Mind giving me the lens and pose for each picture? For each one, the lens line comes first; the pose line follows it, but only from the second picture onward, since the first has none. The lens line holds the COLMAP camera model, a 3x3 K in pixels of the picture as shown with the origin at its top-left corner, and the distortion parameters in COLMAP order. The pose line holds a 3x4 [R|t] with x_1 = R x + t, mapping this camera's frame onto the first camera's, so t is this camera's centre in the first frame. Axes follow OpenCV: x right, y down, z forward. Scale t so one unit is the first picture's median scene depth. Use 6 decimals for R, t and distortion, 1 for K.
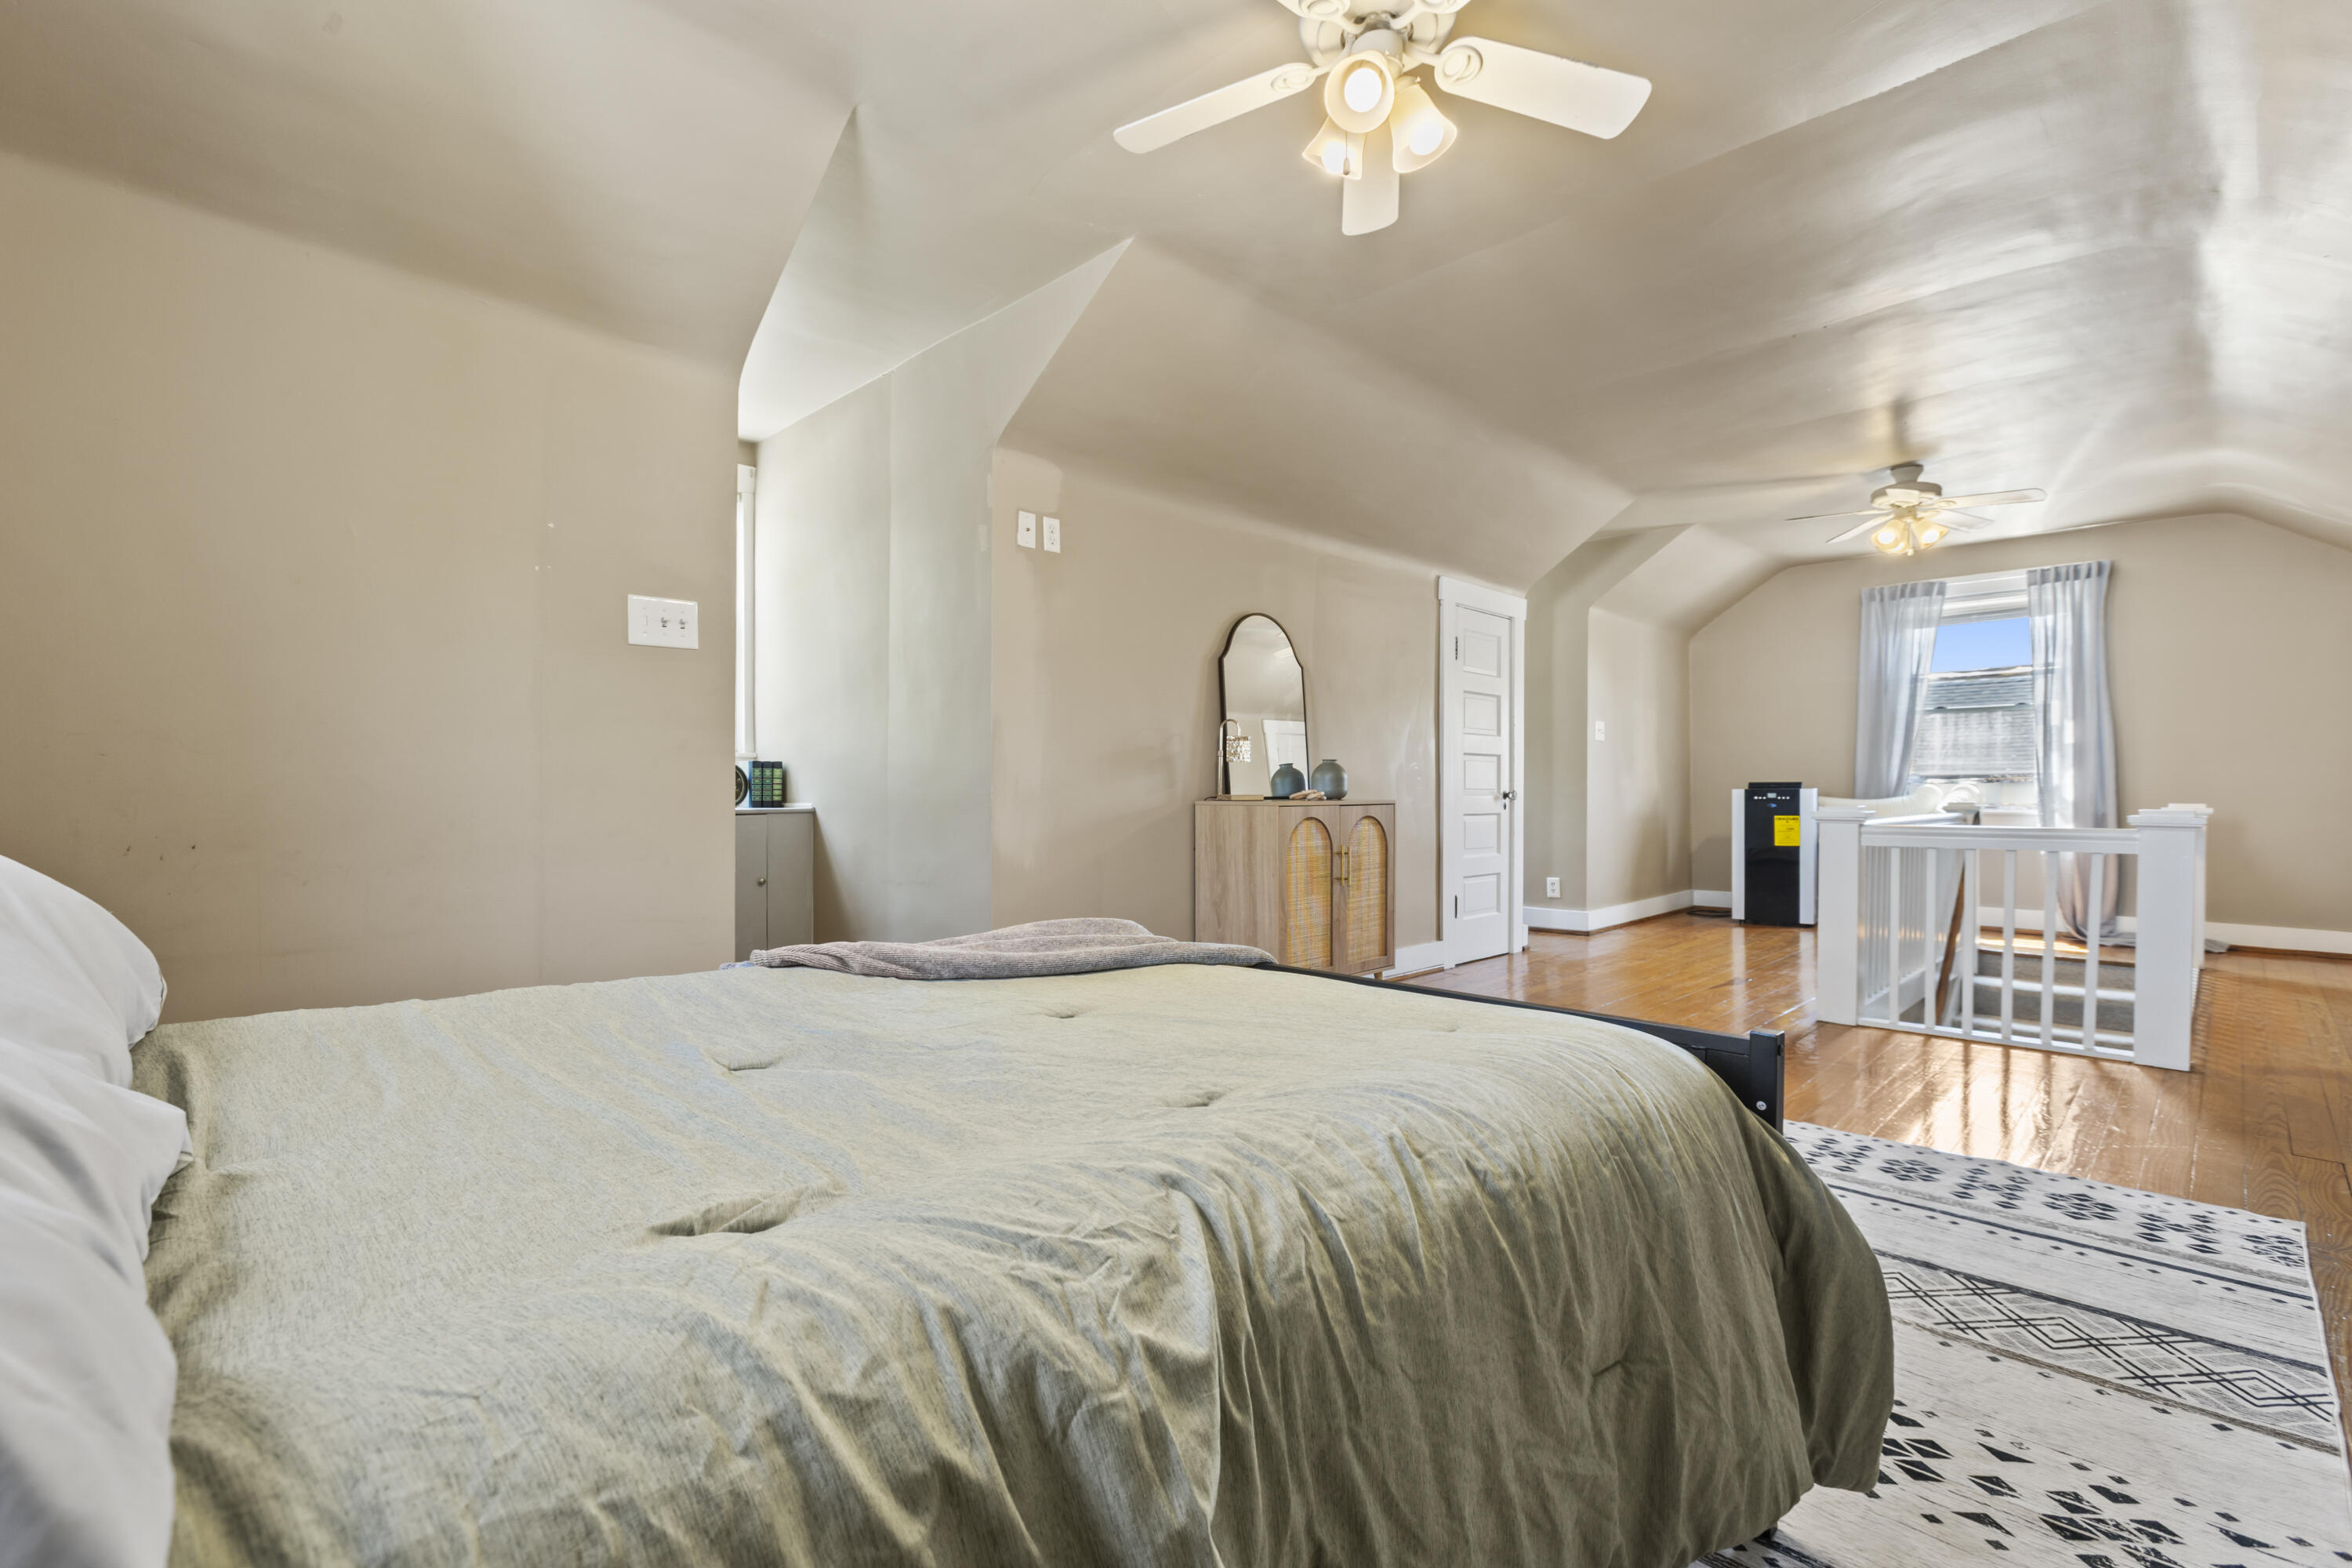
lens RADIAL K [[1048.1, 0, 1165.3], [0, 1048.1, 804.4], [0, 0, 1]] dist [0.000007, -0.000079]
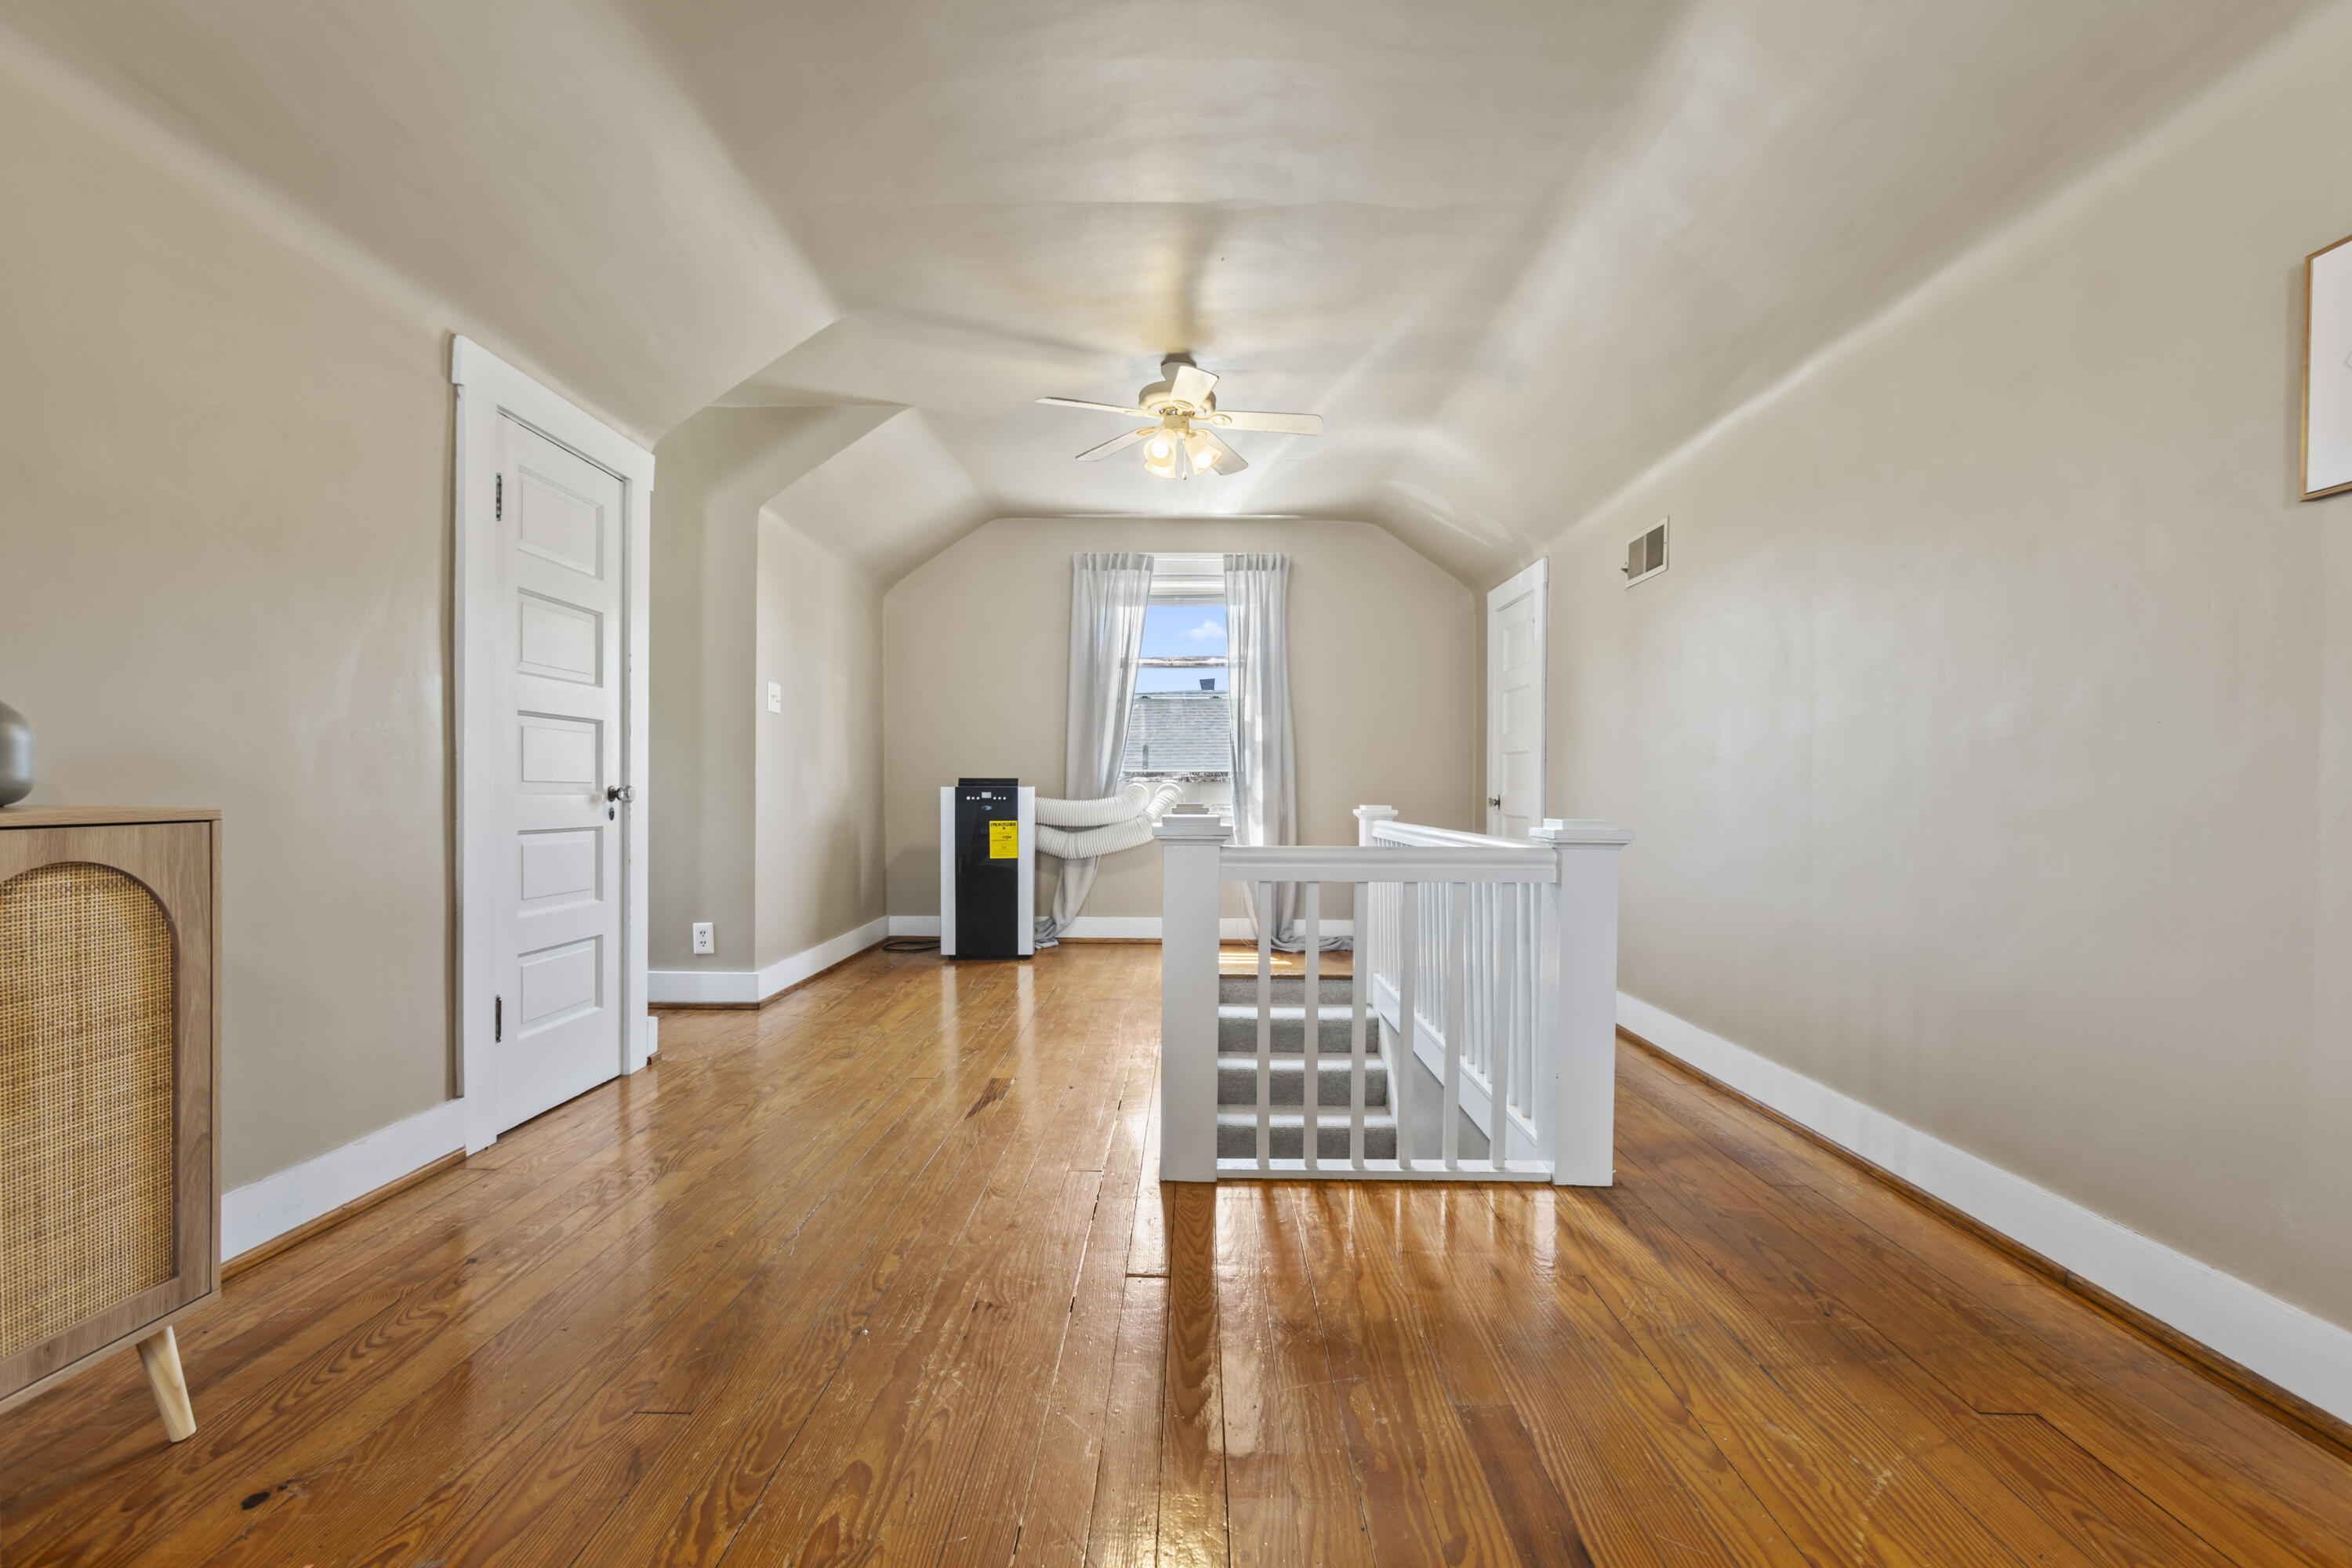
lens RADIAL K [[1048.1, 0, 1168.0], [0, 1048.1, 801.6], [0, 0, 1]] dist [0.000007, -0.000079]
pose [[0.718463, -0.001726, 0.695563, 0.132843], [0.001370, 0.999998, 0.001067, -0.004427], [-0.695564, 0.000187, 0.718464, 0.351825]]
